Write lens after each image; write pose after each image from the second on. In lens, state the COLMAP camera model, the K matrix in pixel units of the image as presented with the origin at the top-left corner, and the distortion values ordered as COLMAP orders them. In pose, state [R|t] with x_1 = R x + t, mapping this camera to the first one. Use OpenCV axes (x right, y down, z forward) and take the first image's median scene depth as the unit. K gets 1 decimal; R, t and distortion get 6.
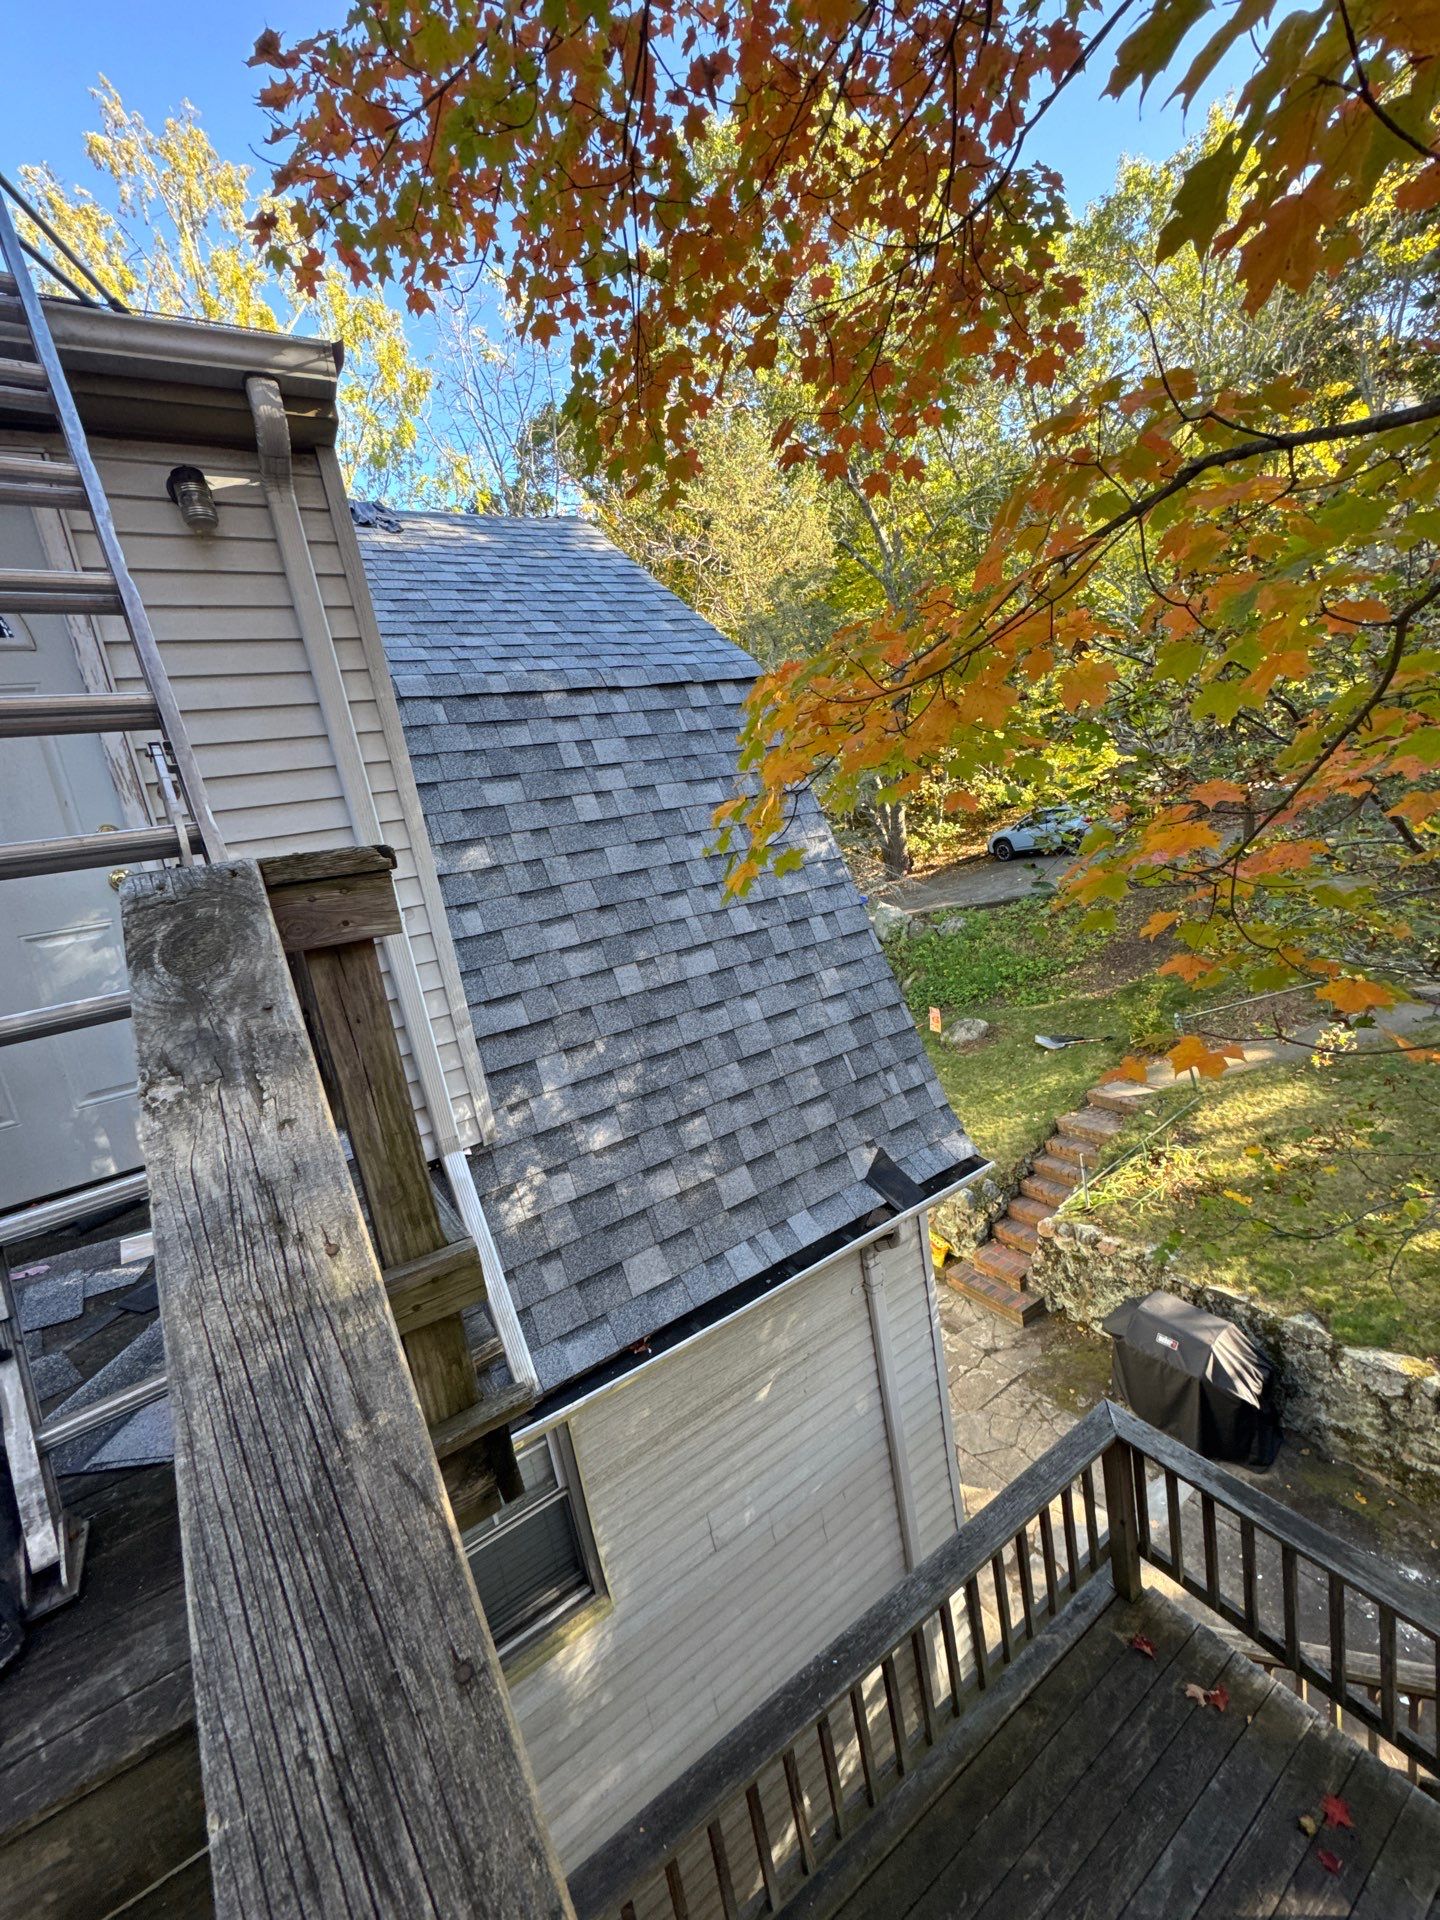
lens RADIAL K [[763.7, 0, 719.6], [0, 763.7, 962.2], [0, 0, 1]] dist [0.000227, 0.000248]
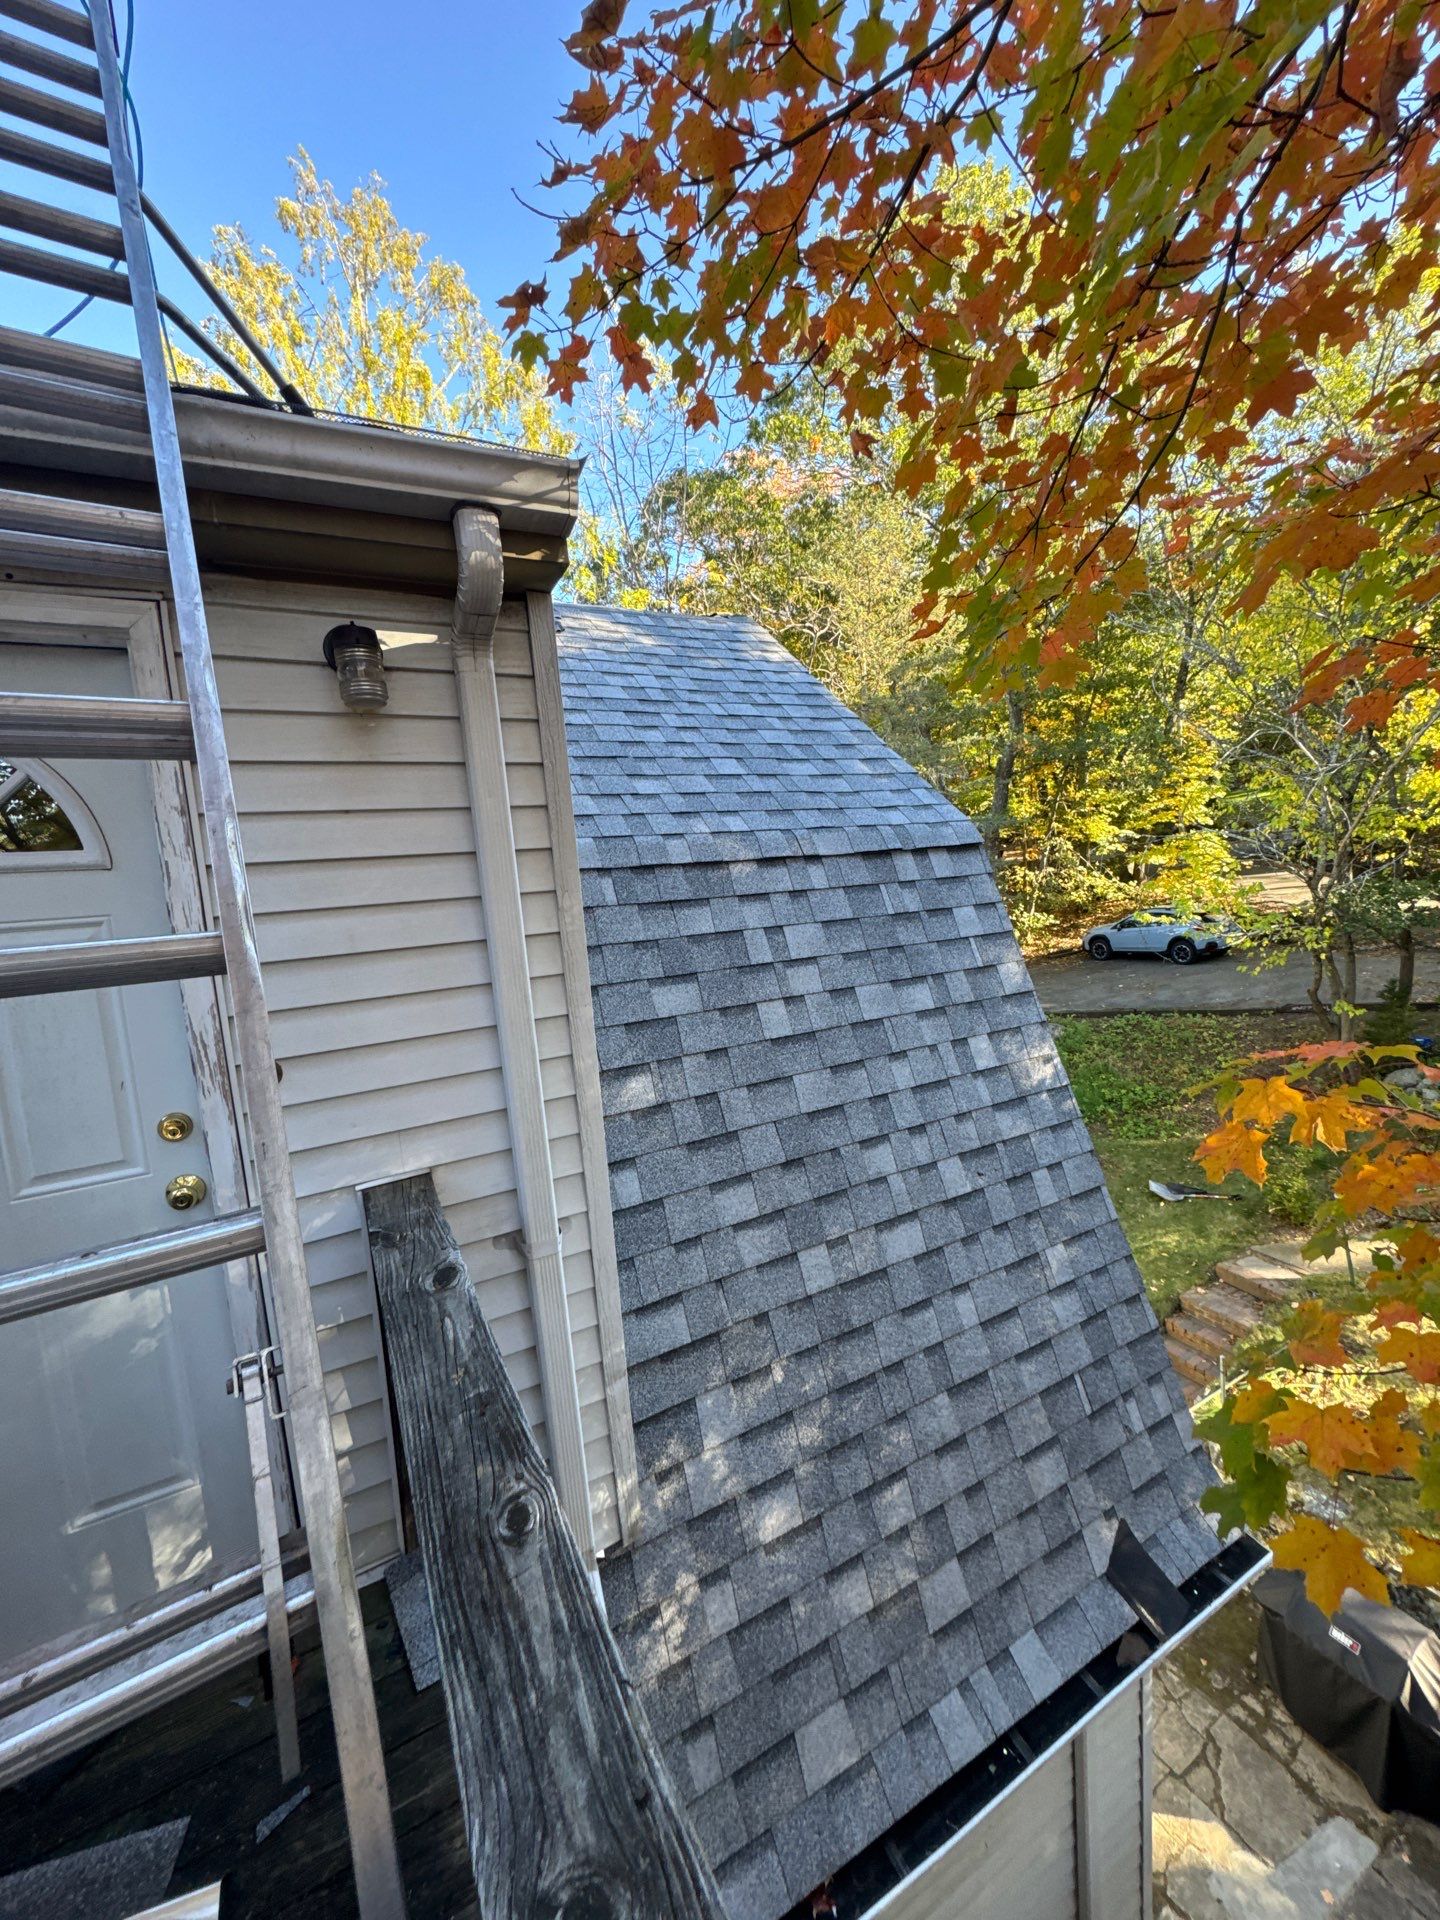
lens RADIAL K [[763.7, 0, 722.2], [0, 763.7, 962.0], [0, 0, 1]] dist [0.000227, 0.000248]
pose [[0.992378, 0.102723, -0.068076, -0.183505], [-0.106376, 0.992944, -0.052399, -0.218423], [0.062213, 0.059242, 0.996303, 0.221198]]
